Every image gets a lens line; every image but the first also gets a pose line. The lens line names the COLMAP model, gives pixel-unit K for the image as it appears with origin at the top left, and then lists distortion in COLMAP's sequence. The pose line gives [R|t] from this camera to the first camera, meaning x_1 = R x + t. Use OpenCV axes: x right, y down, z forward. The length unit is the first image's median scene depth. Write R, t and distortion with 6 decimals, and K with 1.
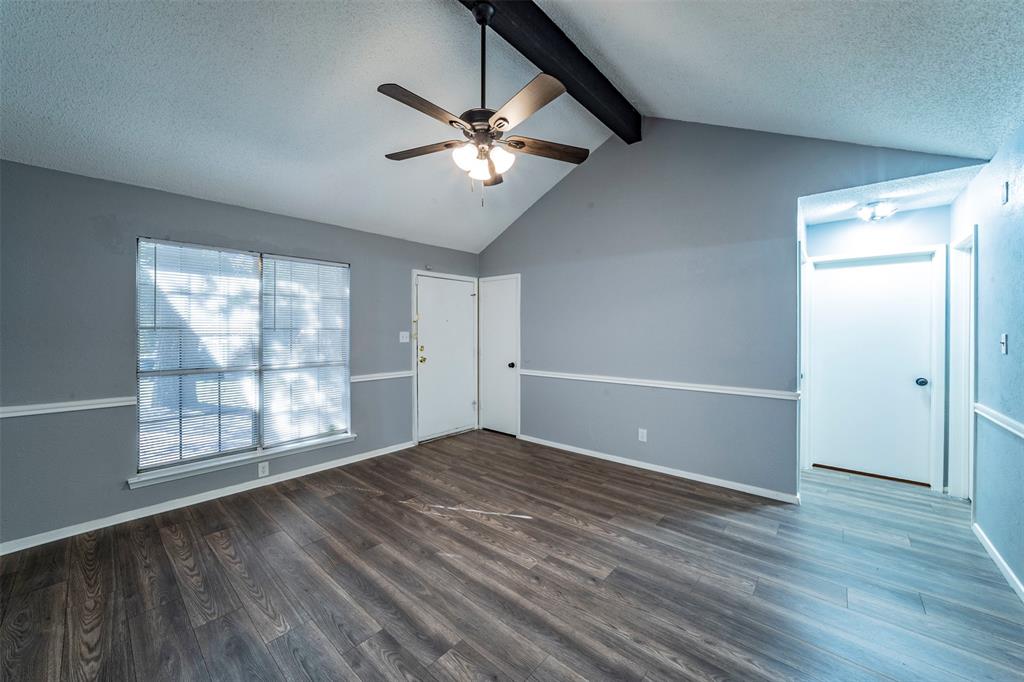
lens RADIAL K [[379.3, 0, 516.5], [0, 379.3, 333.7], [0, 0, 1]] dist [-0.025119, 0.006181]
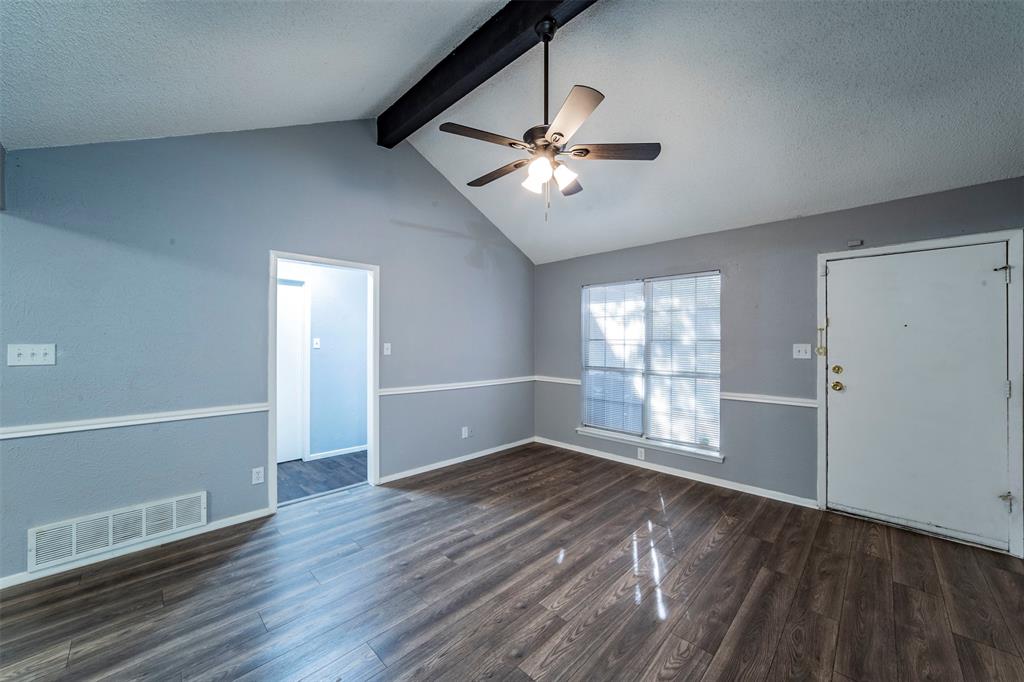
lens RADIAL K [[388.5, 0, 503.2], [0, 388.5, 339.3], [0, 0, 1]] dist [-0.008132, 0.000253]
pose [[-0.085620, -0.002876, -0.996324, 0.691039], [-0.006130, 0.999978, -0.002360, -0.012412], [0.996309, 0.005905, -0.085636, 0.691930]]
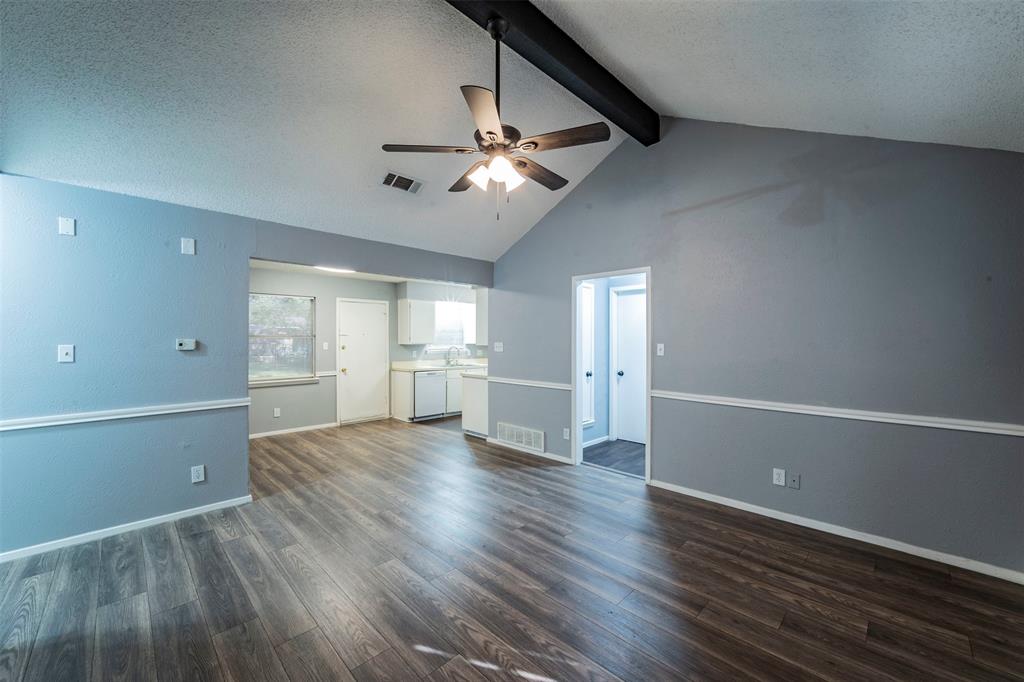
lens RADIAL K [[391.2, 0, 509.6], [0, 391.2, 338.4], [0, 0, 1]] dist [-0.034294, 0.011559]
pose [[-0.996596, 0.001333, 0.082427, -0.148066], [0.001305, 0.999999, -0.000384, -0.019123], [-0.082427, -0.000275, -0.996597, 1.456379]]
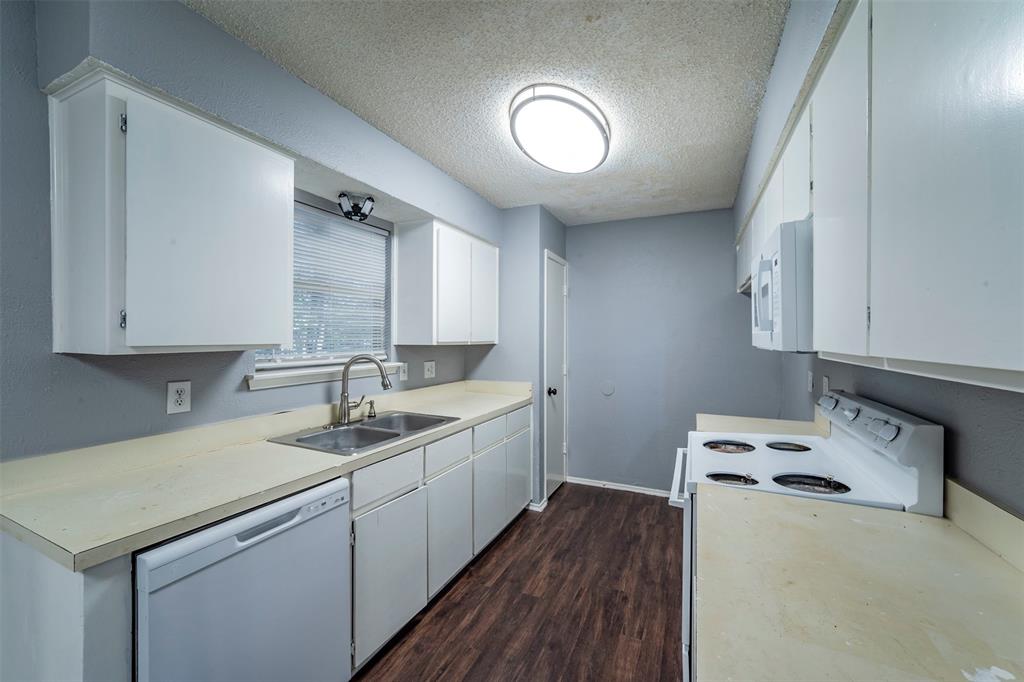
lens RADIAL K [[398.0, 0, 547.1], [0, 398.0, 337.9], [0, 0, 1]] dist [-0.019244, -0.000004]
pose [[-0.946073, -0.002771, -0.323941, 0.370483], [-0.004540, 0.999979, 0.004707, -0.005397], [0.323921, 0.005924, -0.946066, -0.340801]]
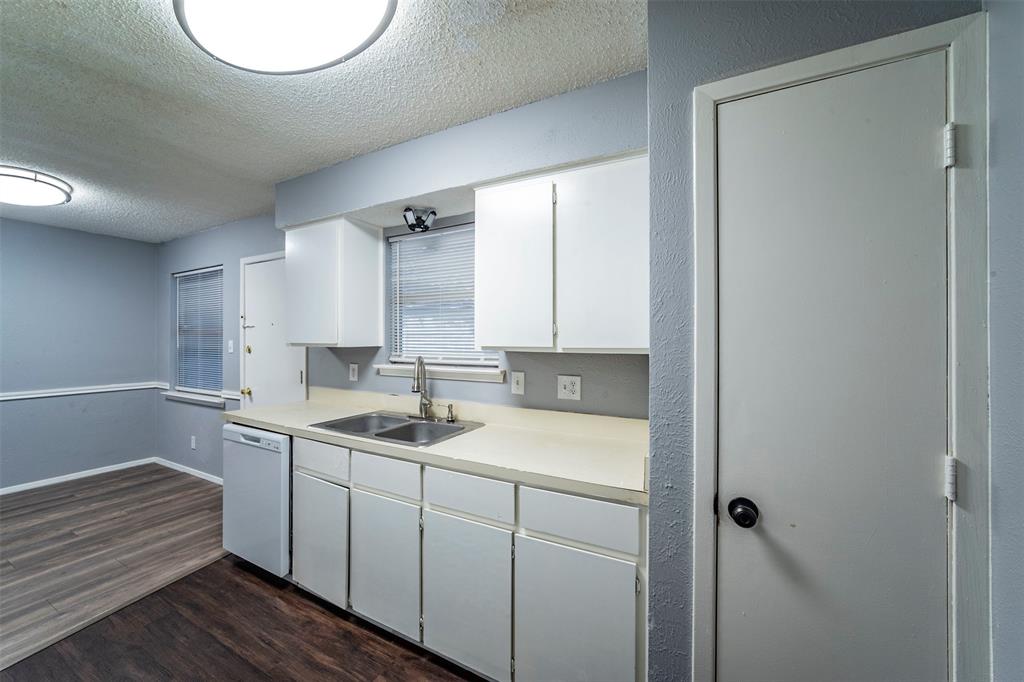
lens RADIAL K [[391.2, 0, 509.6], [0, 391.2, 338.4], [0, 0, 1]] dist [-0.034294, 0.011559]
pose [[-0.198446, 0.003664, 0.980105, -0.315411], [-0.002213, 0.999989, -0.004187, -0.001309], [-0.980109, -0.003000, -0.198435, -1.146575]]
